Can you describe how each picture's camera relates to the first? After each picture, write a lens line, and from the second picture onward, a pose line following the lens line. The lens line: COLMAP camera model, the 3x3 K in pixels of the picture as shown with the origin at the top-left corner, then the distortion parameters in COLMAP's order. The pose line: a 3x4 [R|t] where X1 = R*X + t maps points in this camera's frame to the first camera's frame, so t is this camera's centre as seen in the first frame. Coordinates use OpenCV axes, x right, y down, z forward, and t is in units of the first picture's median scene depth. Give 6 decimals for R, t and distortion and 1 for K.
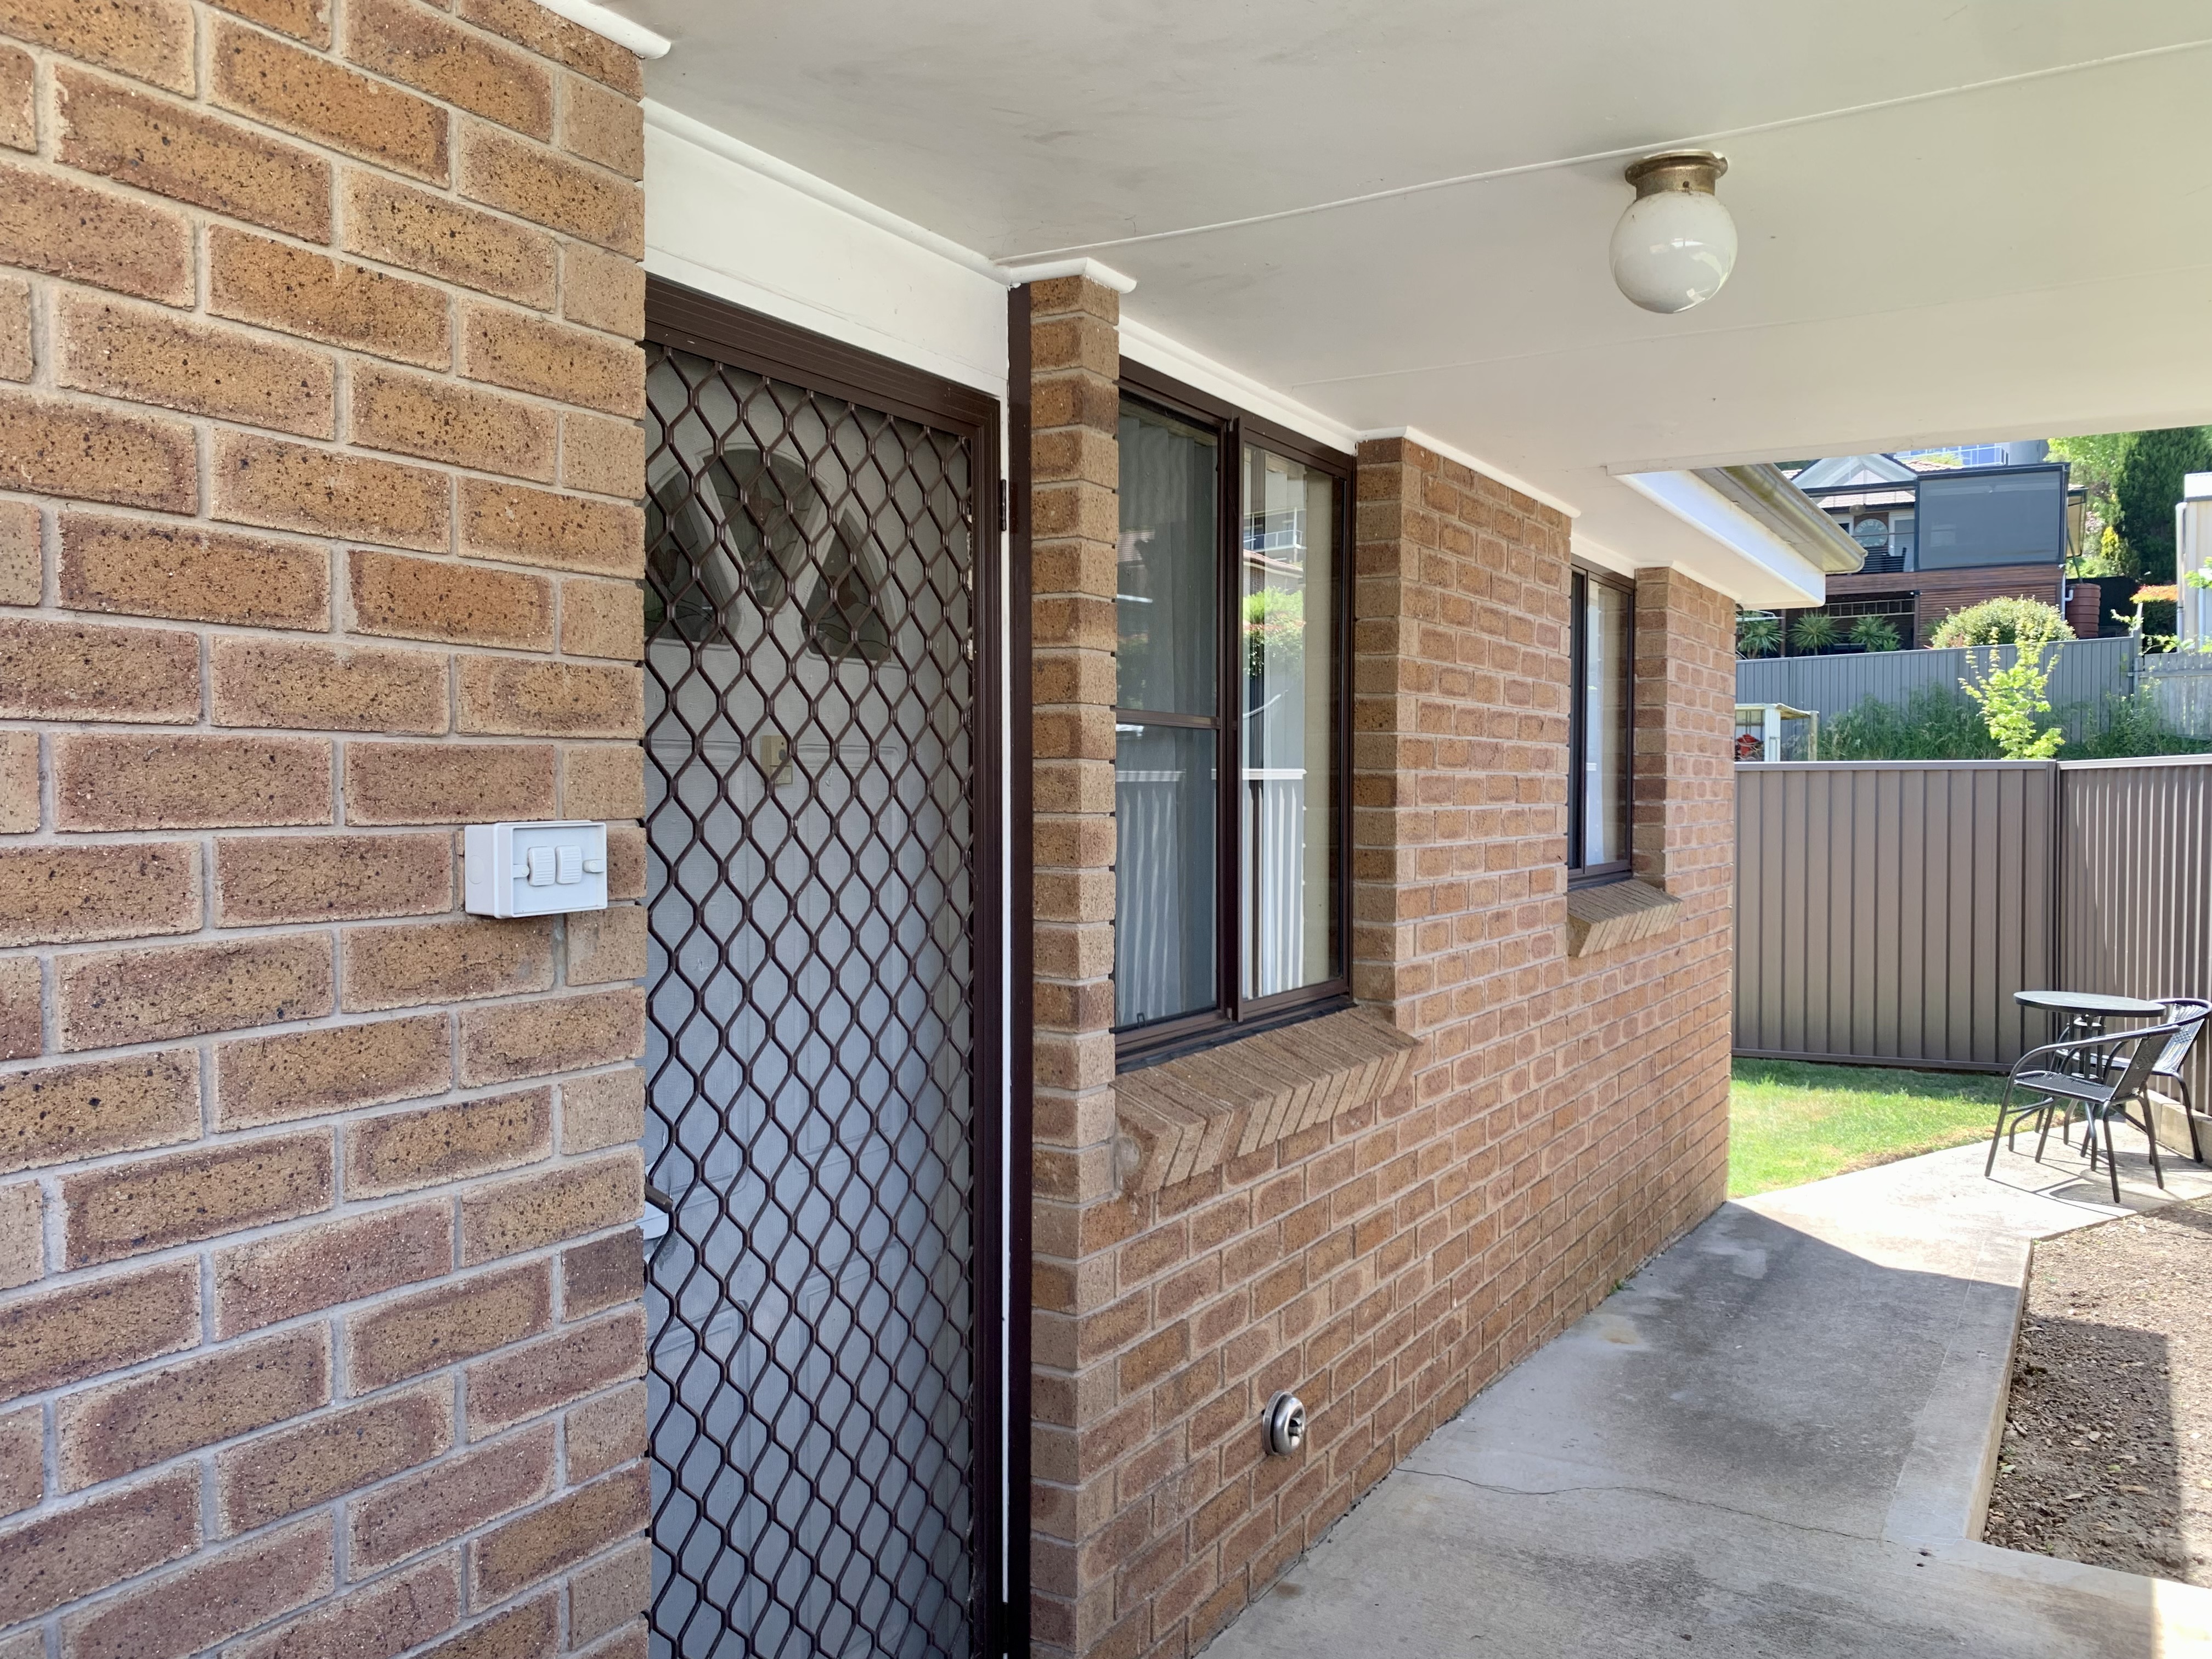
lens RADIAL K [[1692.6, 0, 1110.3], [0, 1692.6, 821.5], [0, 0, 1]] dist [0.038110, -0.040322]
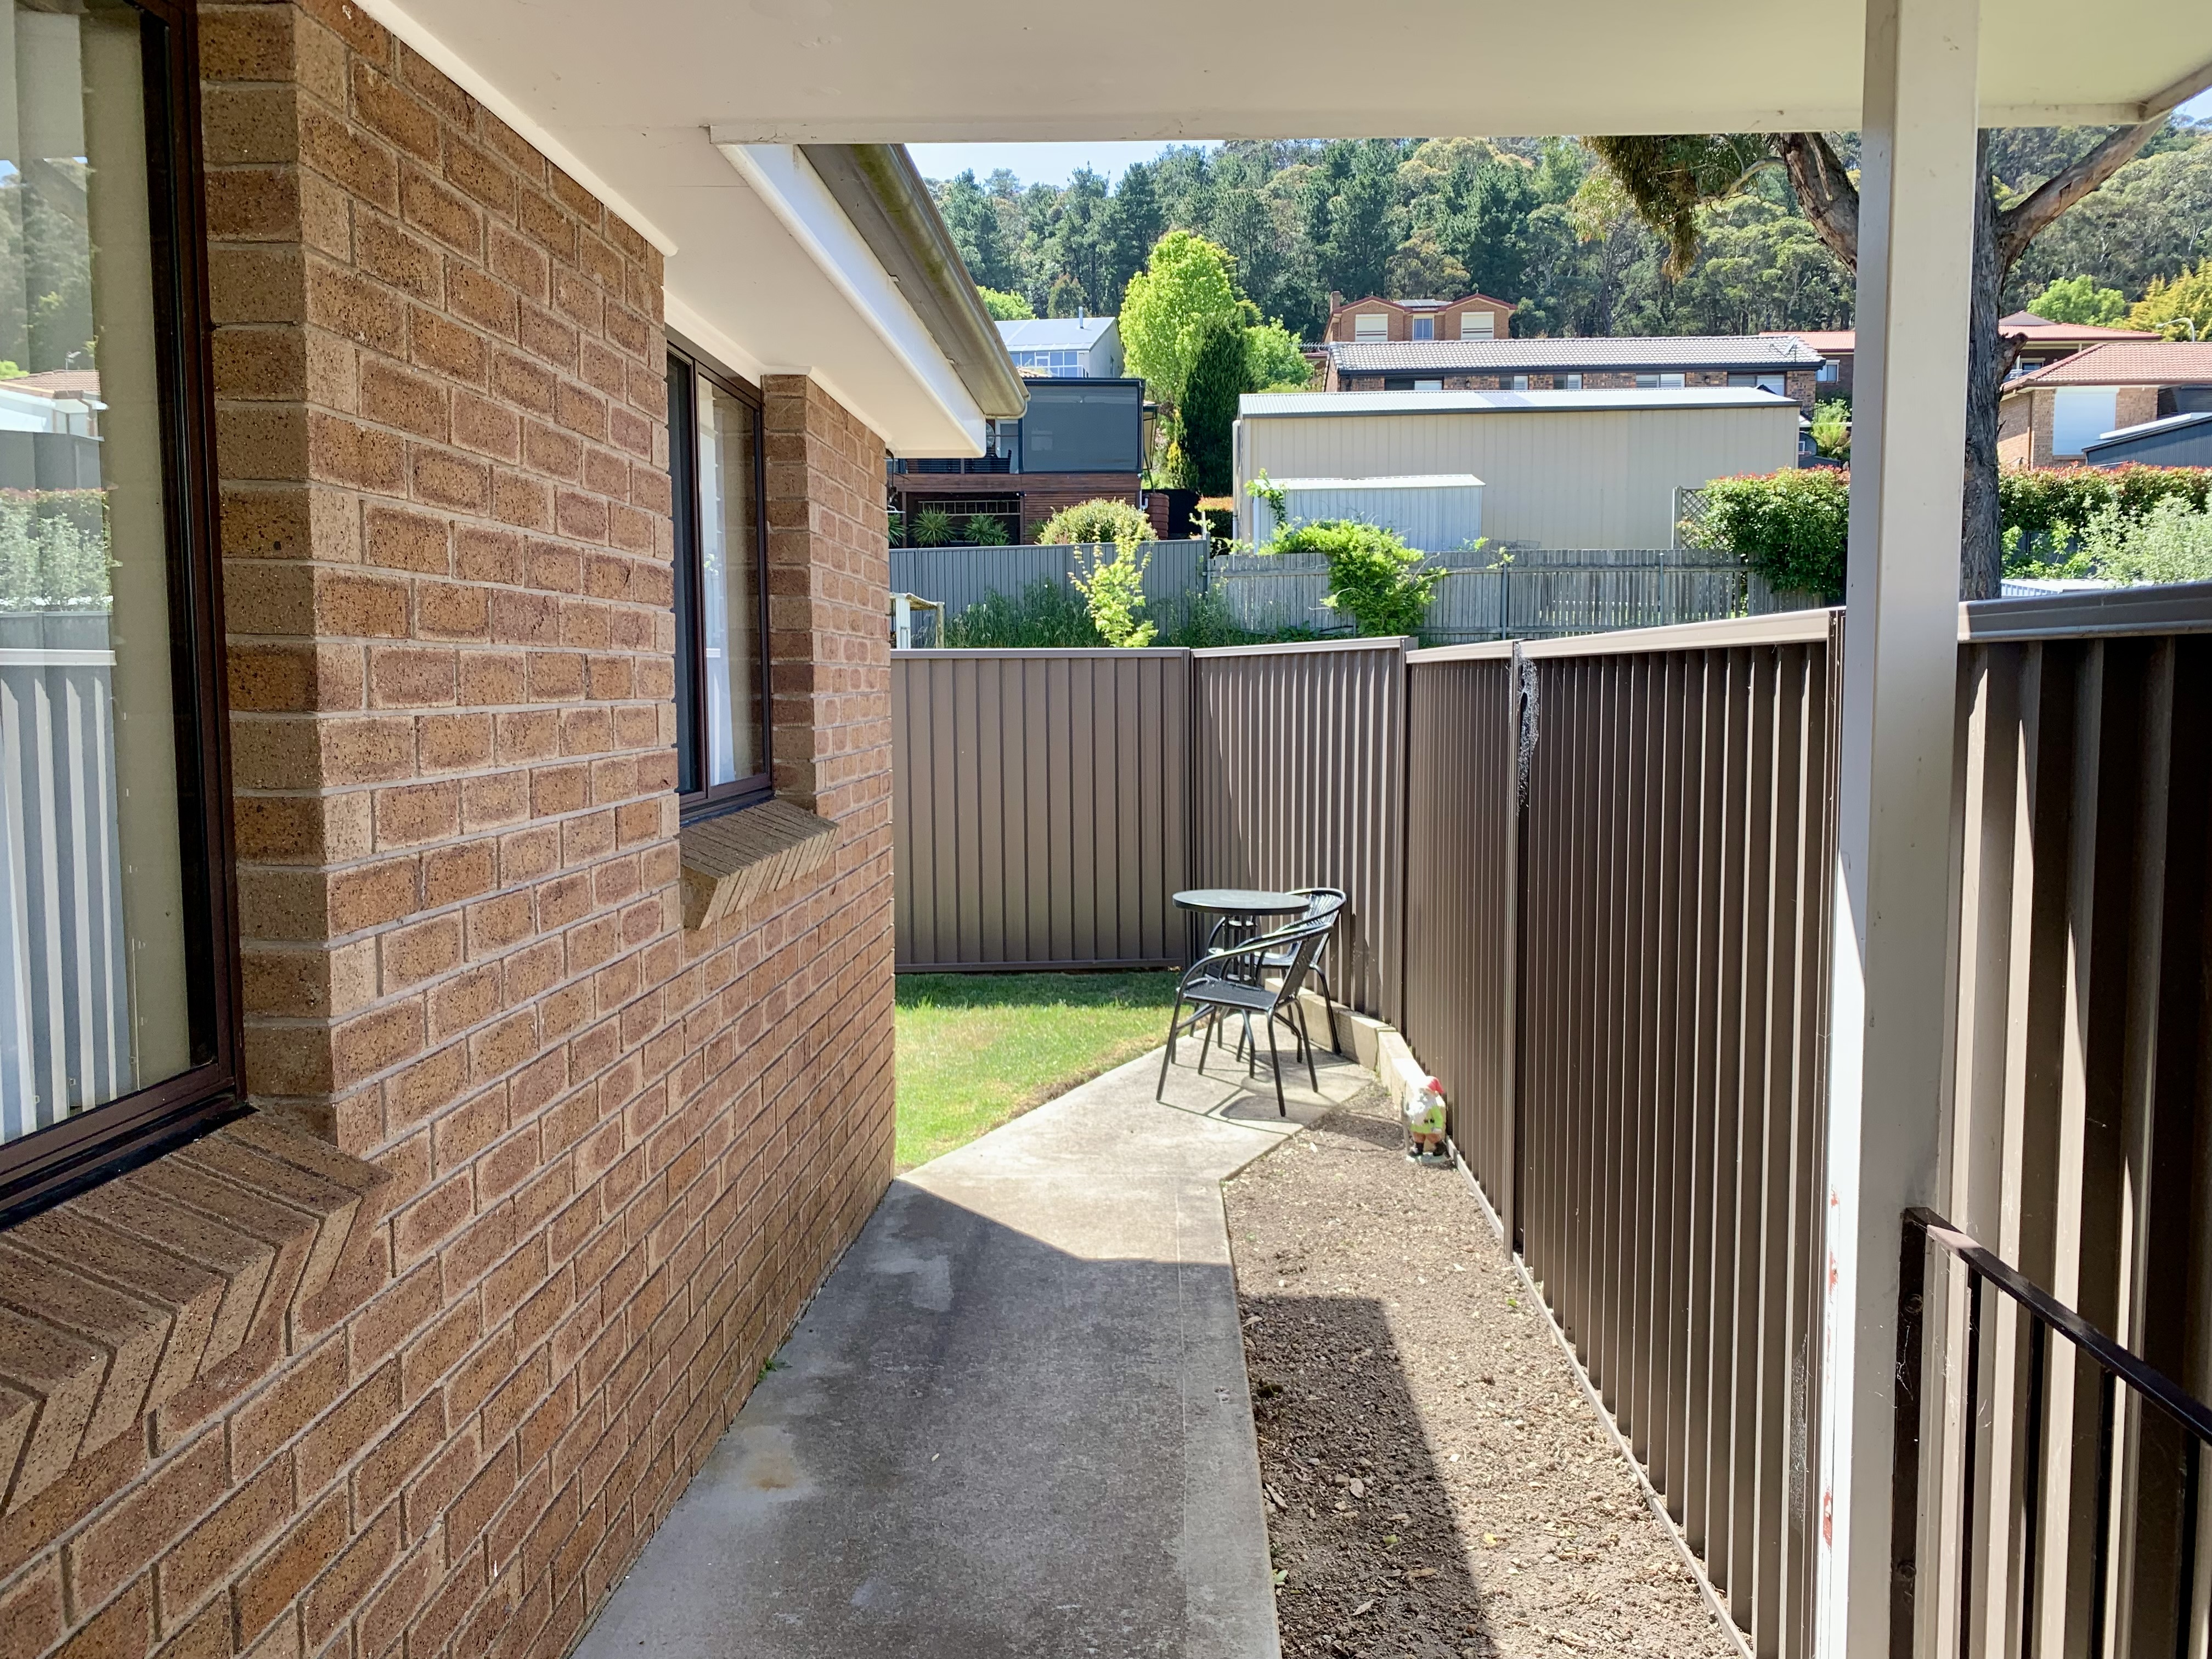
lens RADIAL K [[1692.6, 0, 1127.4], [0, 1692.6, 816.4], [0, 0, 1]] dist [0.038110, -0.040322]
pose [[0.874121, -0.045157, 0.483604, 0.092921], [0.015860, 0.997791, 0.064504, -0.004340], [-0.485449, -0.048714, 0.872907, 0.307364]]
